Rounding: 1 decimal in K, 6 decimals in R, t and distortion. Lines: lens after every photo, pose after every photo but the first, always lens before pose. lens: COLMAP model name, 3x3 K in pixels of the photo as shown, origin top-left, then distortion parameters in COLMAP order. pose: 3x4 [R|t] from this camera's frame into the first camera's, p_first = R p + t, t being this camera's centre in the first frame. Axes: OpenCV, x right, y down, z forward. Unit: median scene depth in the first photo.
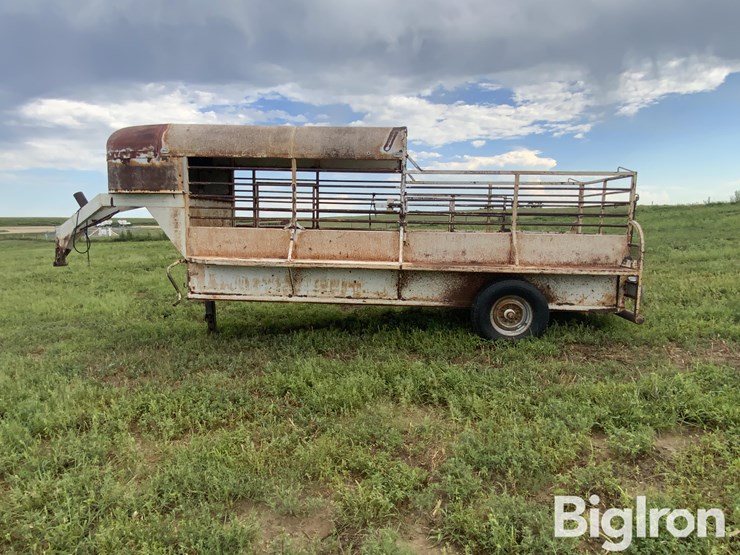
lens RADIAL K [[477.5, 0, 367.6], [0, 477.5, 280.8], [0, 0, 1]] dist [0.019521, -0.022178]
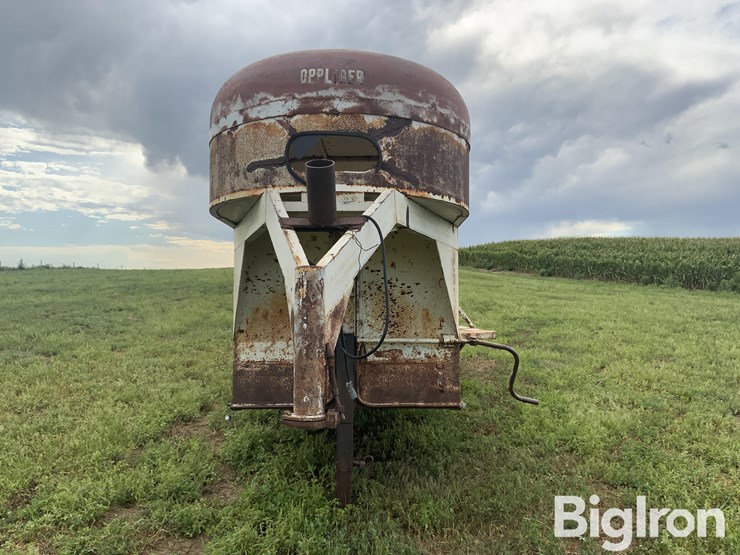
lens RADIAL K [[615.5, 0, 365.7], [0, 615.5, 277.7], [0, 0, 1]] dist [0.077894, -0.130272]
pose [[-0.031039, 0.036748, 0.998842, -1.134859], [0.133781, 0.990485, -0.032284, -0.109229], [-0.990525, 0.132624, -0.035660, 1.139344]]
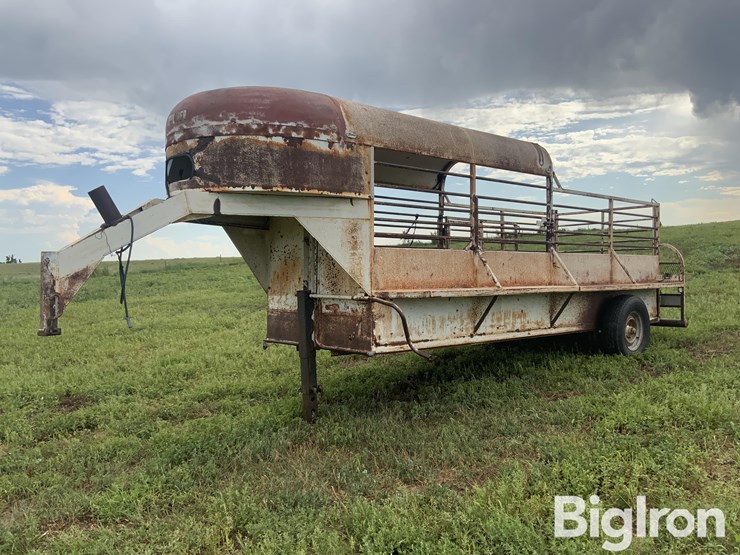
lens RADIAL K [[615.5, 0, 367.8], [0, 615.5, 280.3], [0, 0, 1]] dist [0.077894, -0.130272]
pose [[0.717865, -0.031234, 0.695481, -0.989576], [0.114299, 0.990725, -0.073485, -0.003245], [-0.686735, 0.132245, 0.714777, 0.385405]]
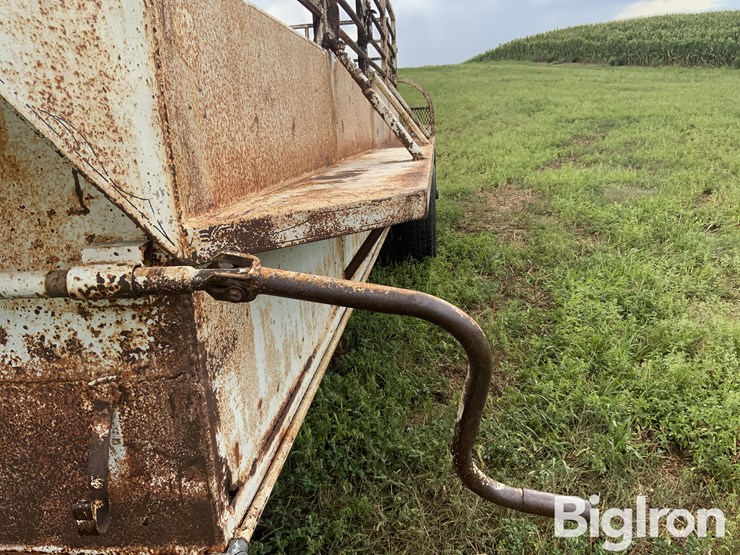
lens RADIAL K [[615.9, 0, 368.2], [0, 615.9, 276.9], [0, 0, 1]] dist [0.069021, -0.135148]
pose [[0.049383, -0.258769, 0.964676, -0.520040], [0.193834, 0.949974, 0.244902, -0.067141], [-0.979791, 0.174893, 0.097071, 0.953041]]
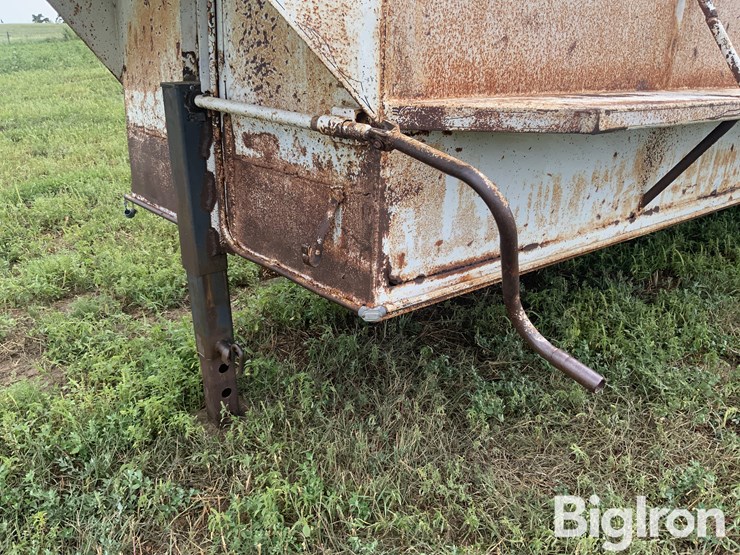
lens RADIAL K [[607.6, 0, 361.5], [0, 607.6, 286.5], [0, 0, 1]] dist [0.067845, -0.114387]
pose [[0.732508, -0.248141, 0.633923, -0.552915], [0.081295, 0.956423, 0.280441, -0.050179], [-0.675887, -0.153890, 0.720760, 0.831624]]
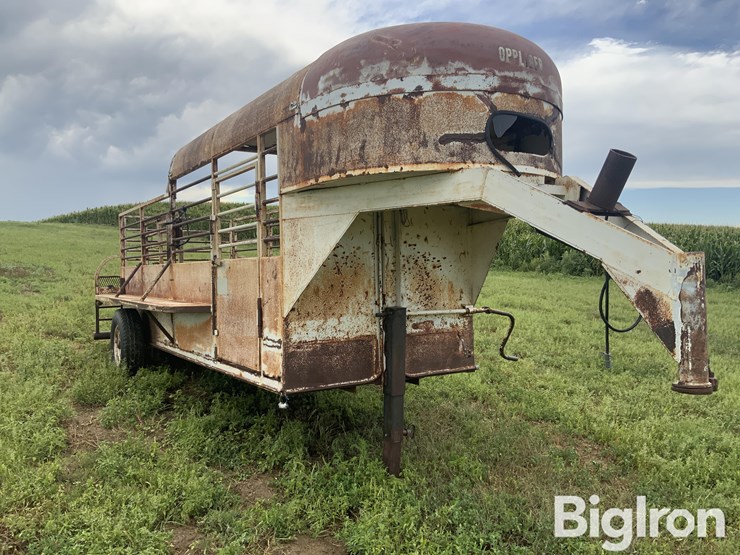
lens RADIAL K [[615.9, 0, 363.5], [0, 615.9, 282.6], [0, 0, 1]] dist [0.069021, -0.135148]
pose [[-0.575954, -0.026146, 0.817064, -0.973856], [0.109560, 0.988003, 0.108845, -0.184702], [-0.810108, 0.152207, -0.566179, 1.594069]]
